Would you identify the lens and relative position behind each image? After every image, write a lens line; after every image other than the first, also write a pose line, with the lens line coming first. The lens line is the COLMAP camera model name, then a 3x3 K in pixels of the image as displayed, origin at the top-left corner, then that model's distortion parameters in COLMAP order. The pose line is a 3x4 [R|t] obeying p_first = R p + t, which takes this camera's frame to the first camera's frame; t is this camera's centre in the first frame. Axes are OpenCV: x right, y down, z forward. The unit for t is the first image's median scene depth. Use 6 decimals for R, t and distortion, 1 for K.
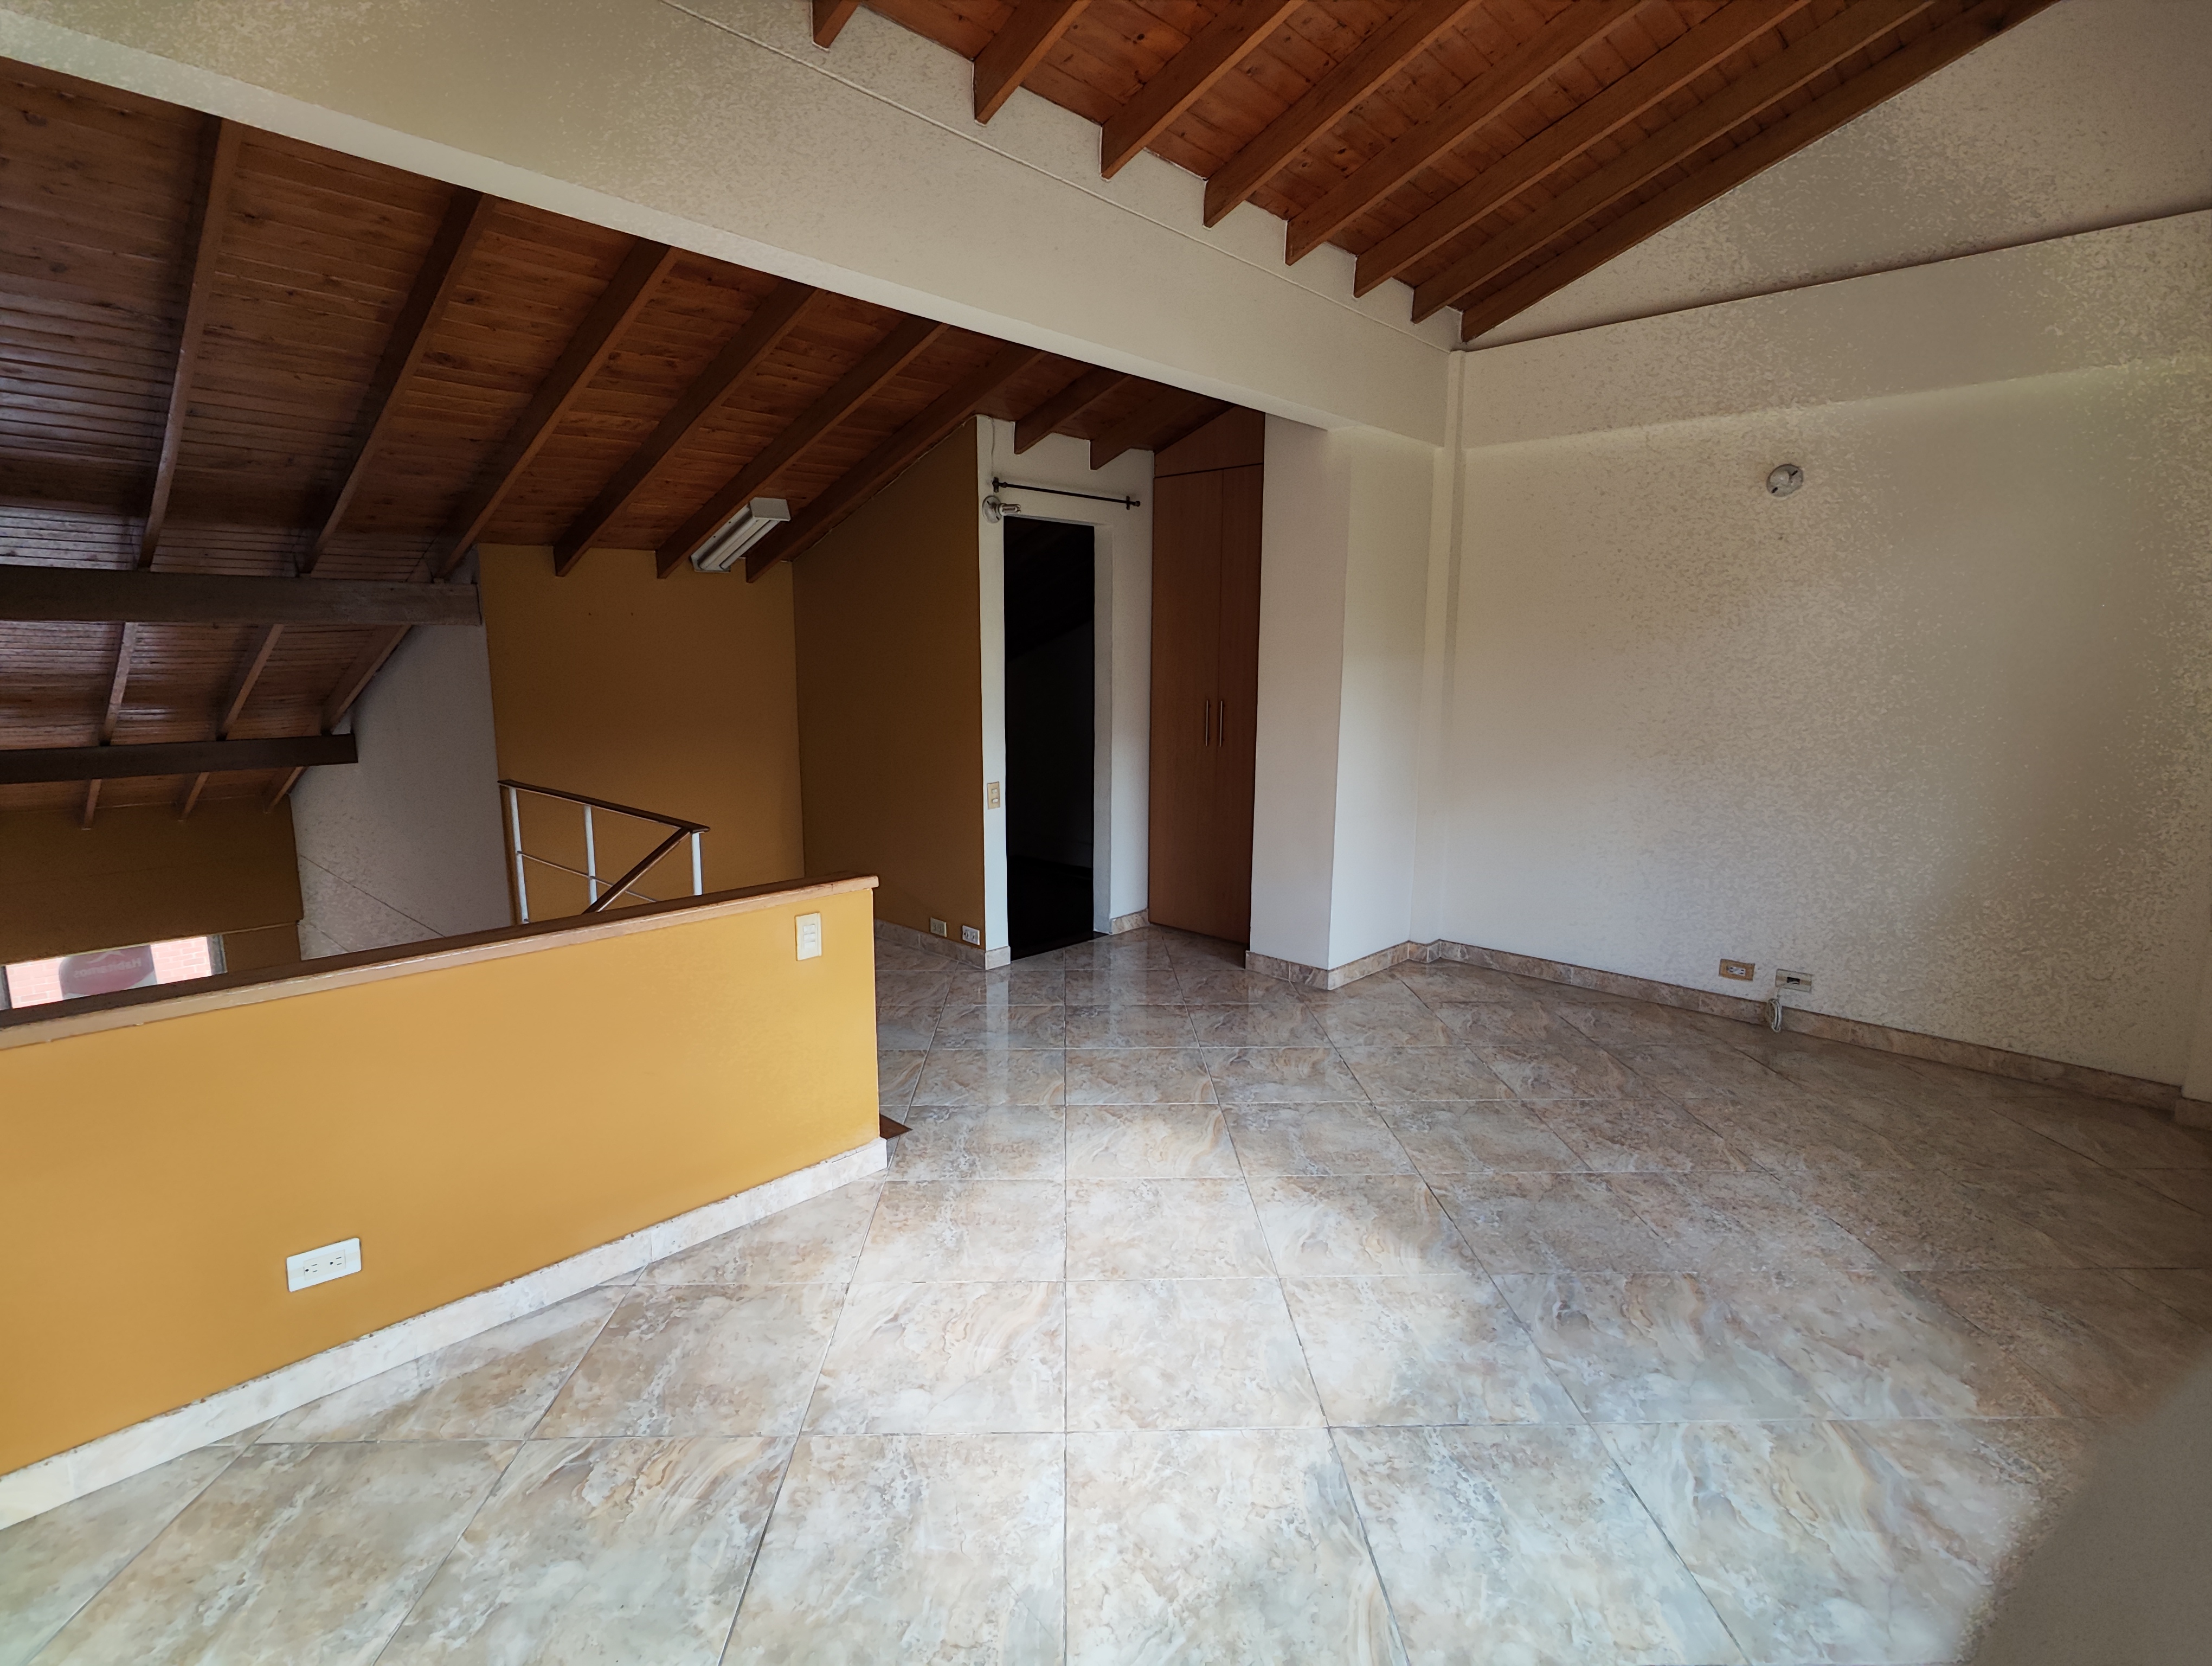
lens RADIAL K [[1082.4, 0, 1106.3], [0, 1082.4, 832.8], [0, 0, 1]] dist [0.000757, 0.002263]
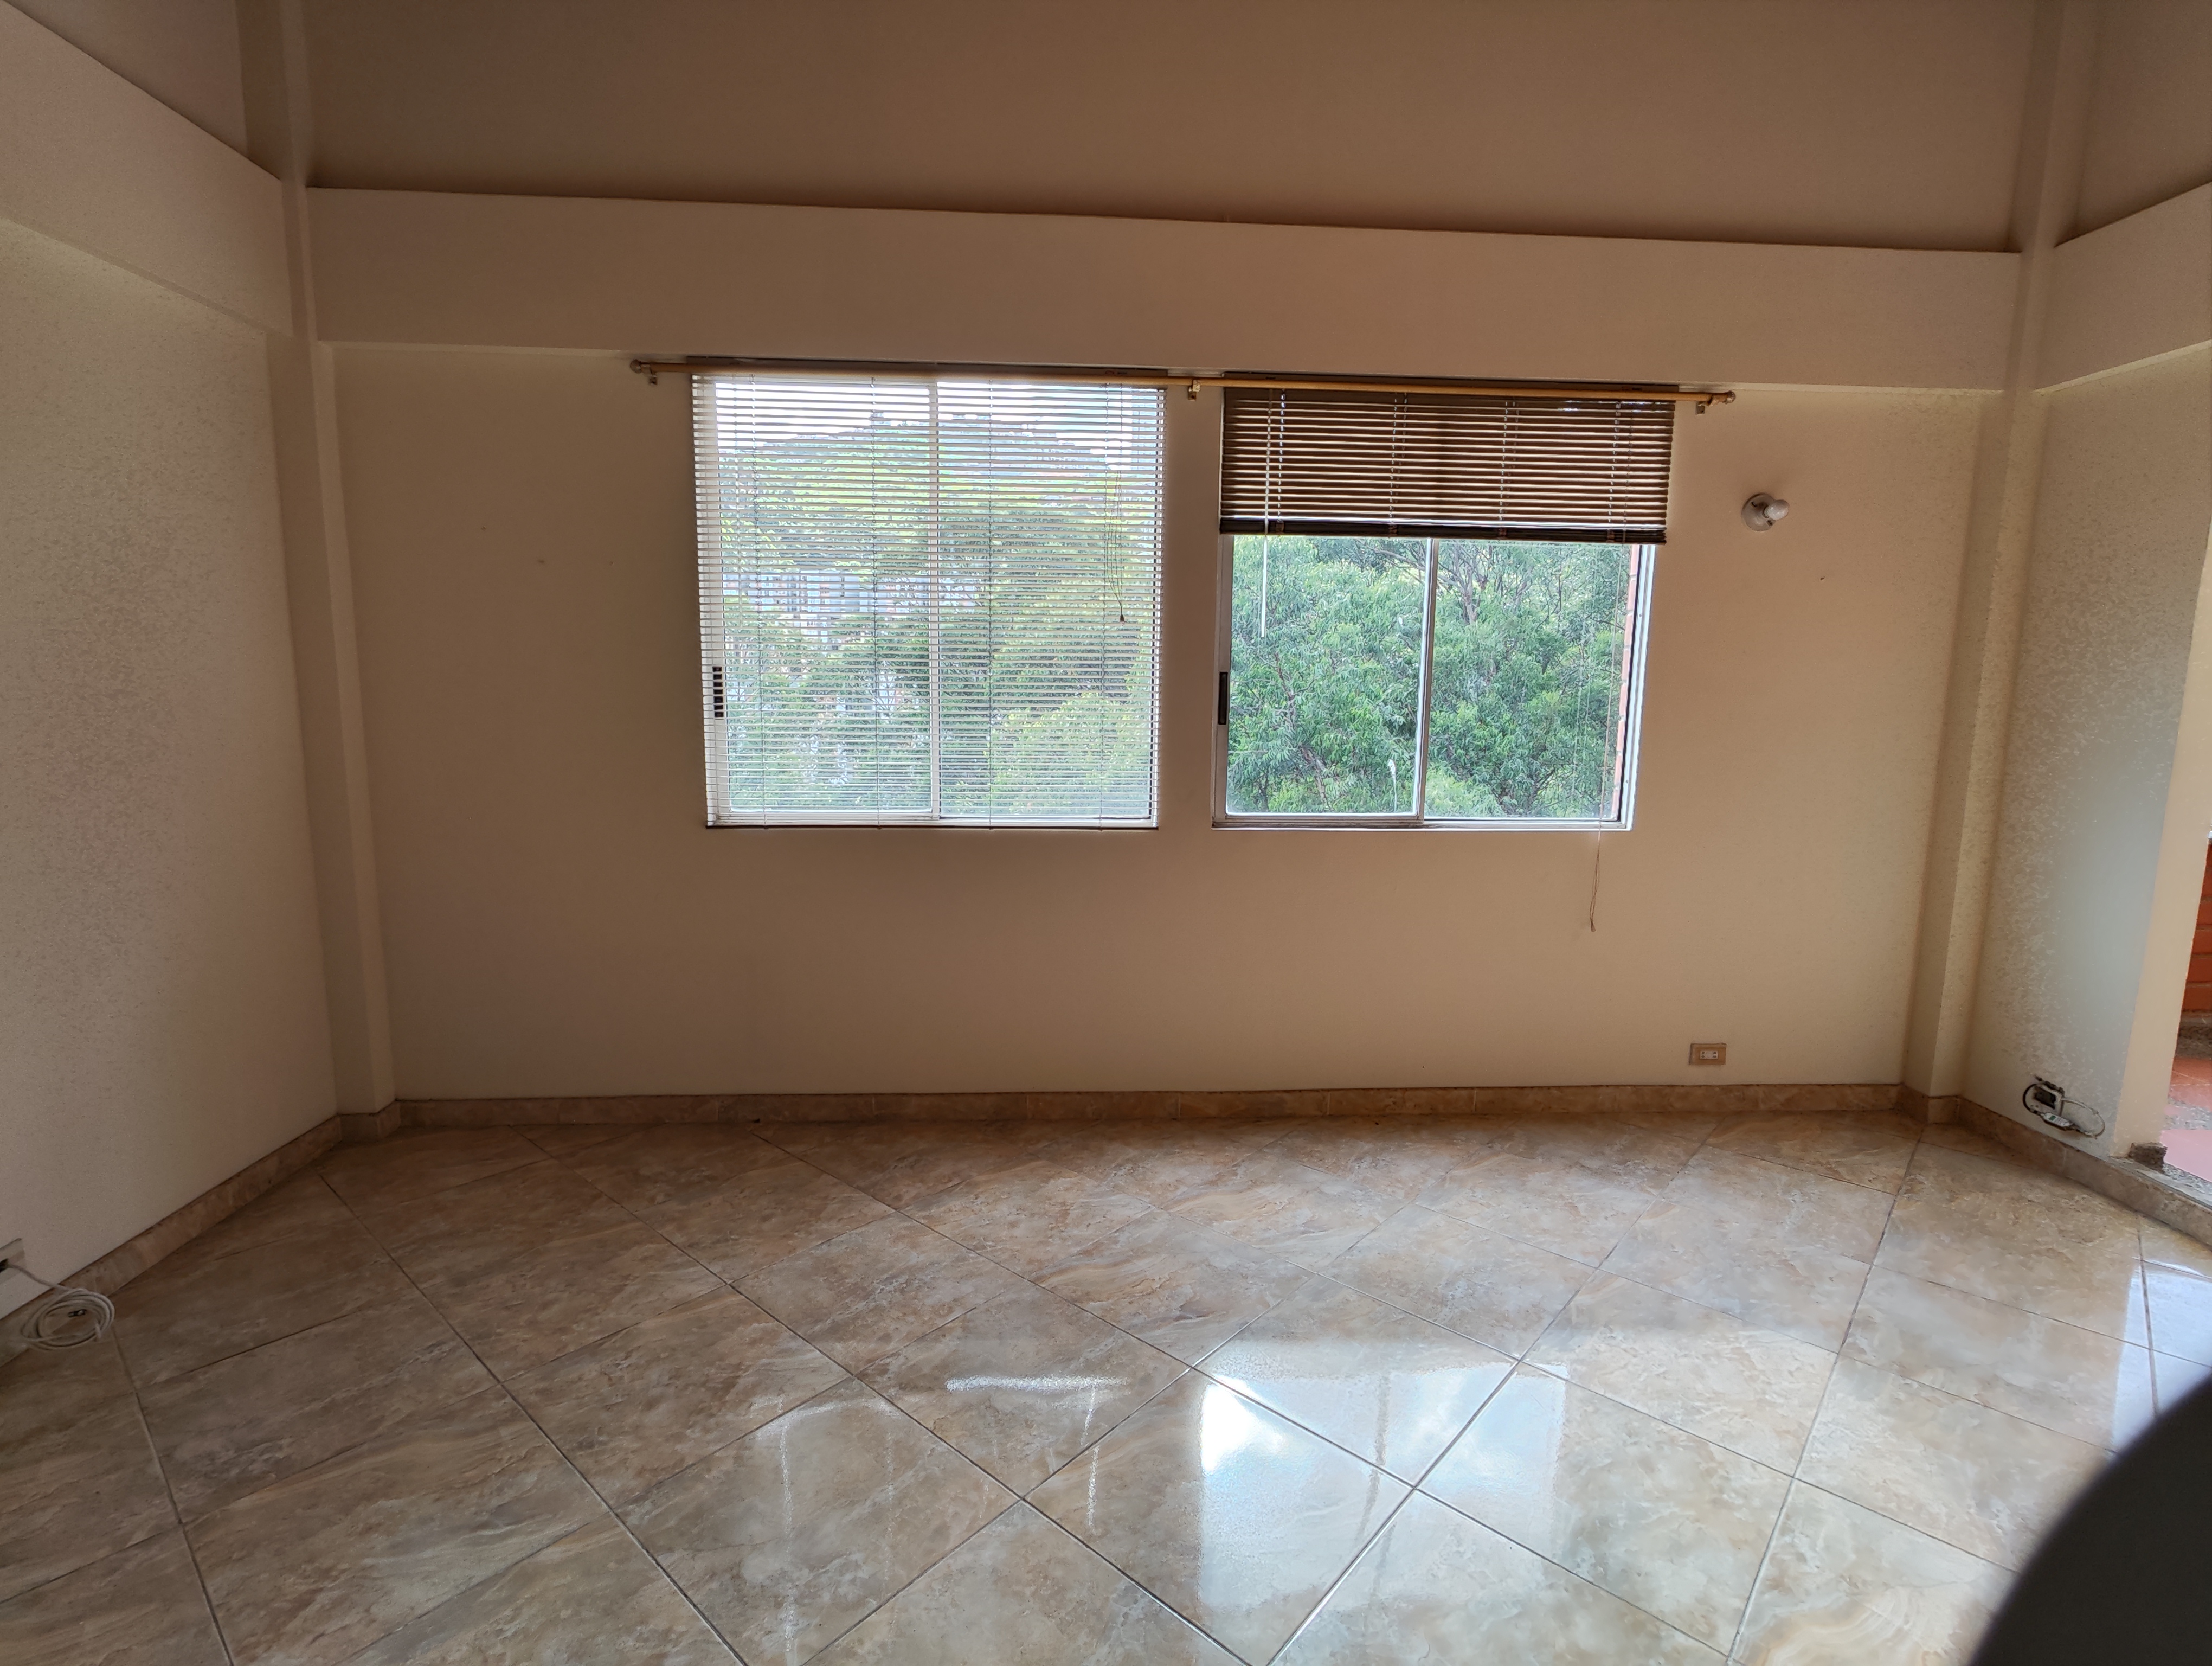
lens RADIAL K [[1082.4, 0, 1105.6], [0, 1082.4, 829.3], [0, 0, 1]] dist [0.000757, 0.002263]
pose [[-0.722715, -0.112451, 0.681936, -0.157757], [0.094339, 0.961390, 0.258514, -0.263406], [-0.684677, 0.251165, -0.684203, 1.608692]]
